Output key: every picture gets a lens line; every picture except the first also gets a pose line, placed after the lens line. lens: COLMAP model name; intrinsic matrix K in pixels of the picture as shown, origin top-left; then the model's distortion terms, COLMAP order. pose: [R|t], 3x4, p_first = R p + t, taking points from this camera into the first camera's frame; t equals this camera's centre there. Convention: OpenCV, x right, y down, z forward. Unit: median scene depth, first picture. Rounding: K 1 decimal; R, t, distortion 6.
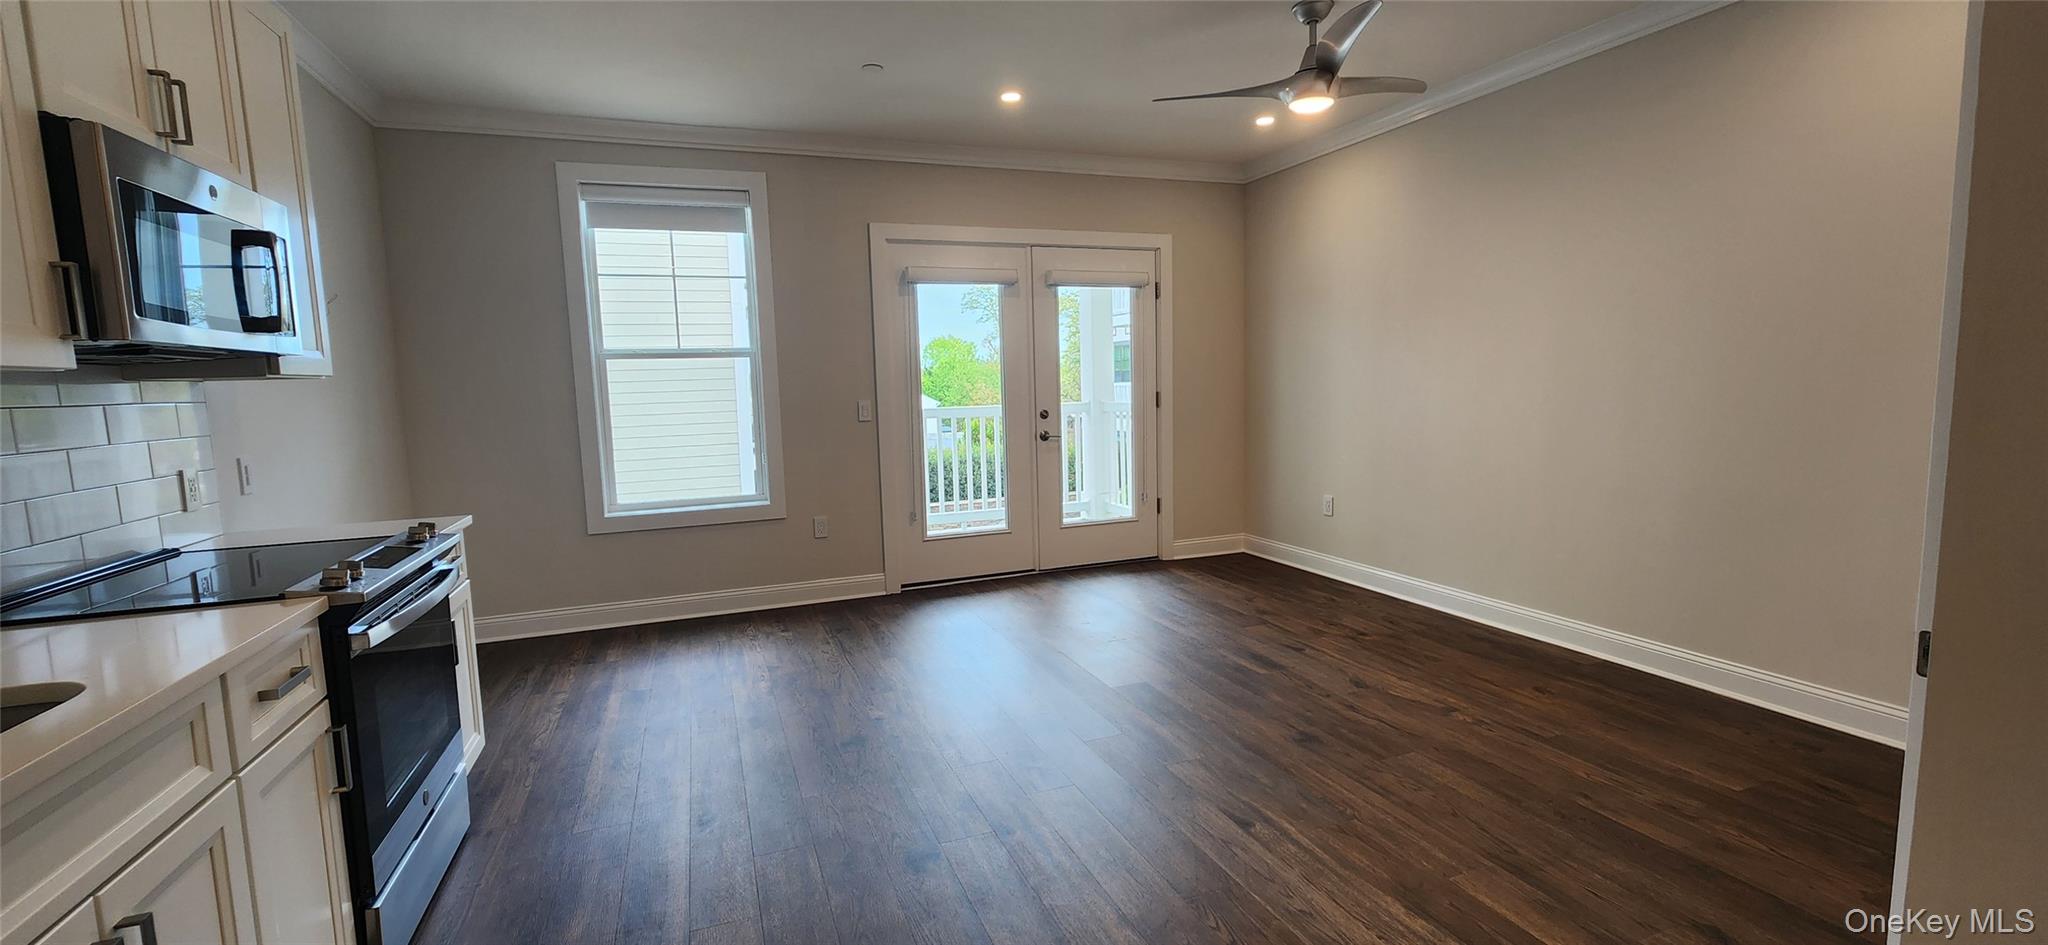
lens RADIAL K [[836.6, 0, 1022.6], [0, 836.6, 467.5], [0, 0, 1]] dist [0.002402, -0.000767]
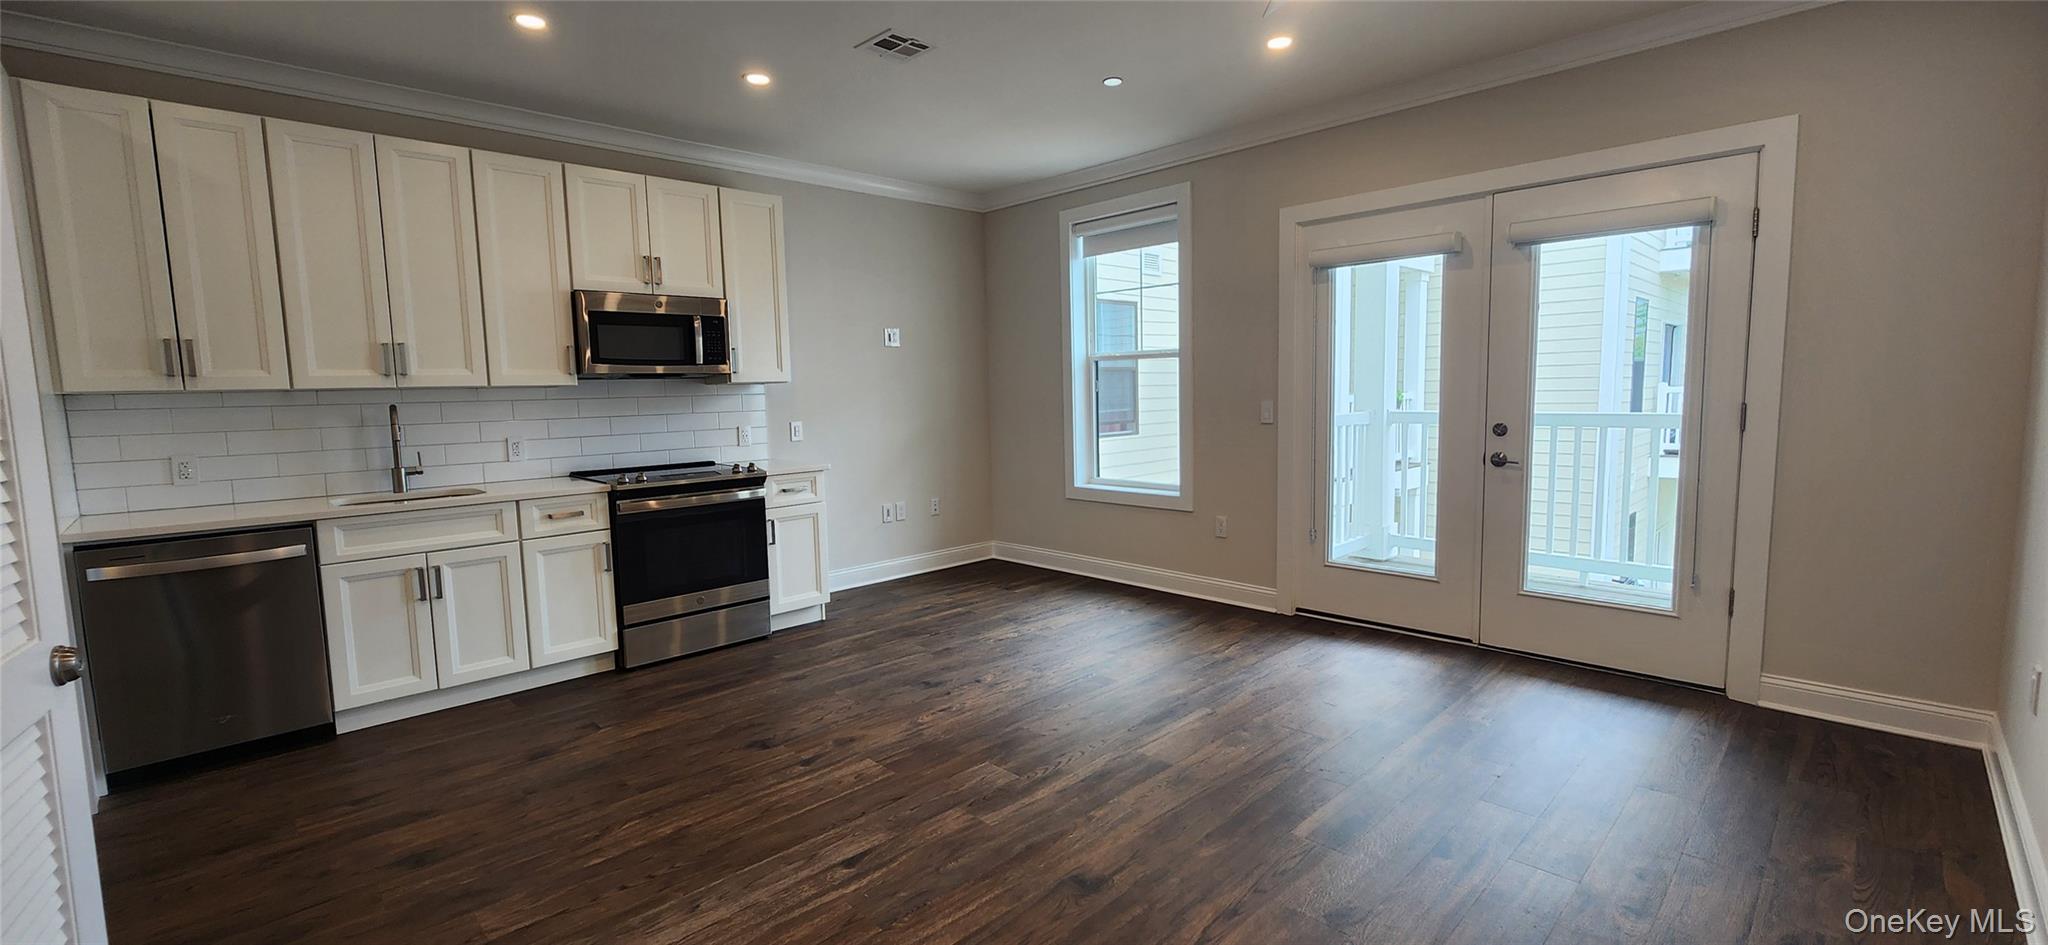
lens RADIAL K [[836.6, 0, 1012.1], [0, 836.6, 471.2], [0, 0, 1]] dist [0.002402, -0.000767]
pose [[0.387370, 0.113607, -0.914898, 0.654455], [-0.085874, 0.992510, 0.086885, -0.068847], [0.917916, 0.044910, 0.394225, 0.430626]]
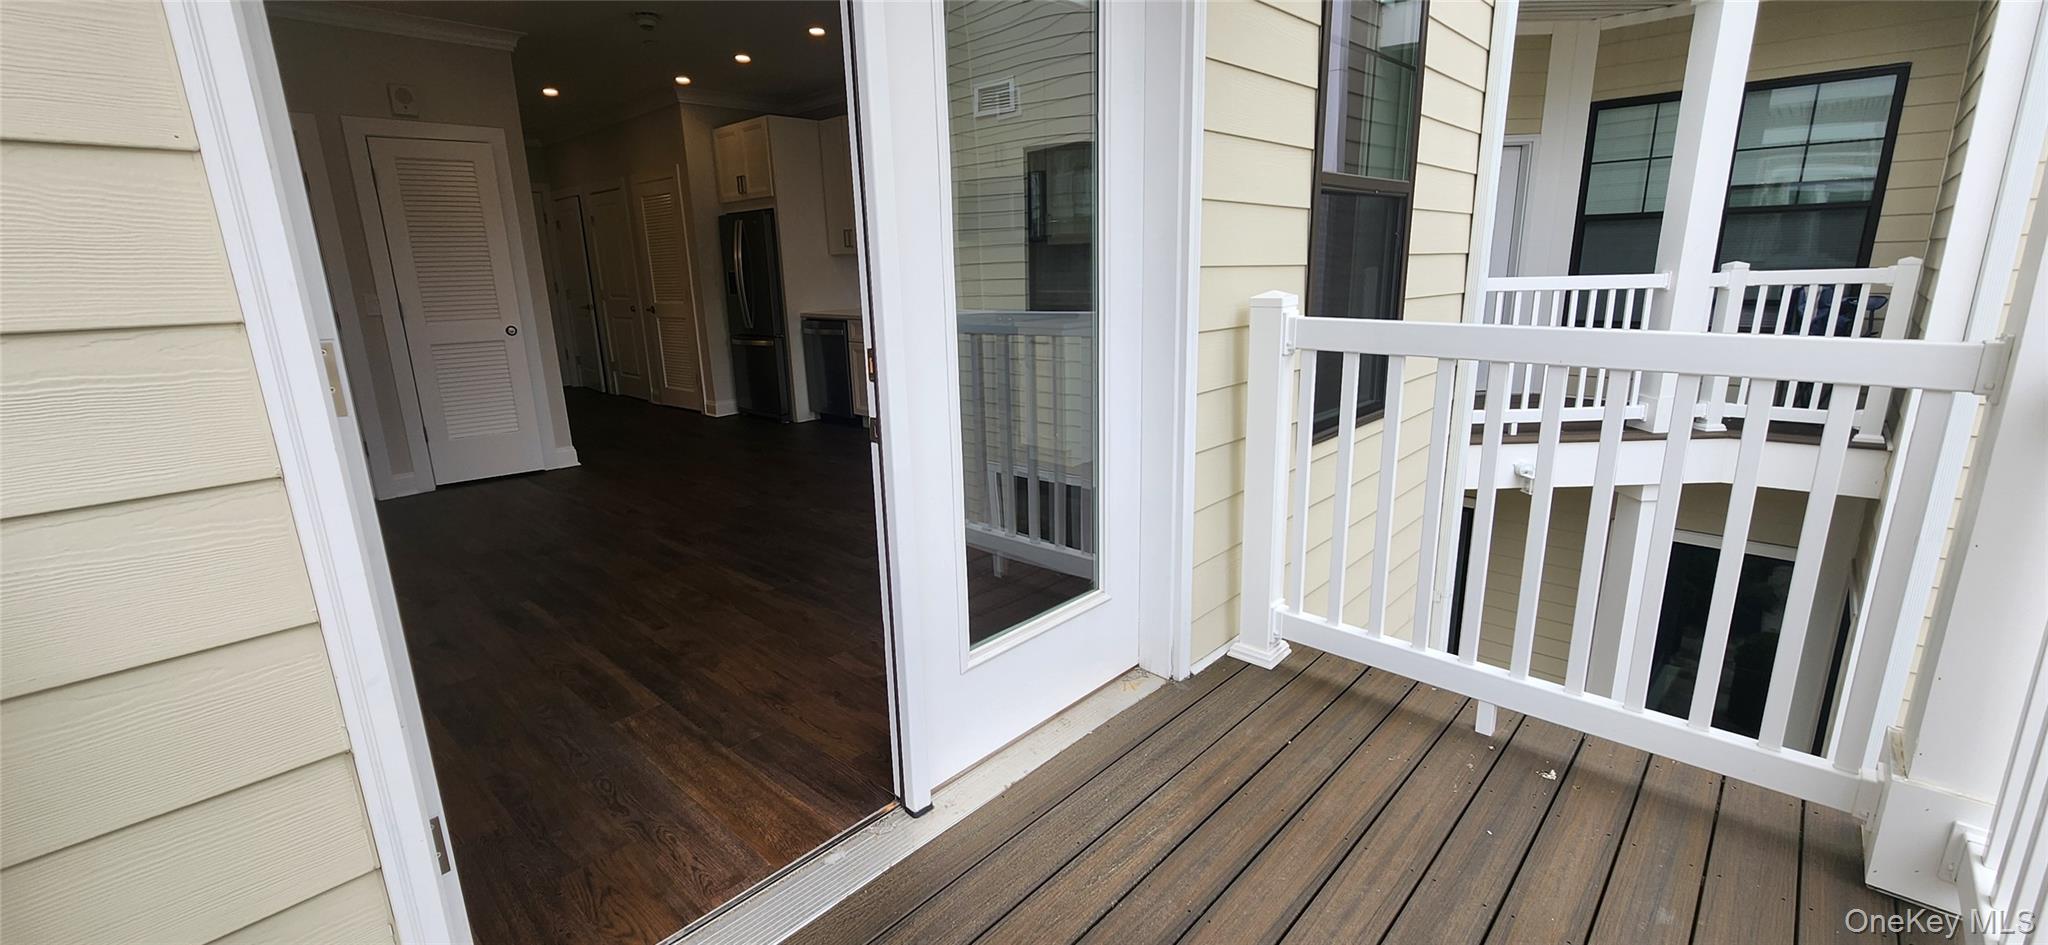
lens RADIAL K [[836.6, 0, 1021.4], [0, 836.6, 469.5], [0, 0, 1]] dist [0.002402, -0.000767]
pose [[-0.903623, 0.153450, -0.399898, 0.118562], [0.007492, 0.939144, 0.343443, -0.169935], [0.428263, 0.307347, -0.849782, 1.650135]]
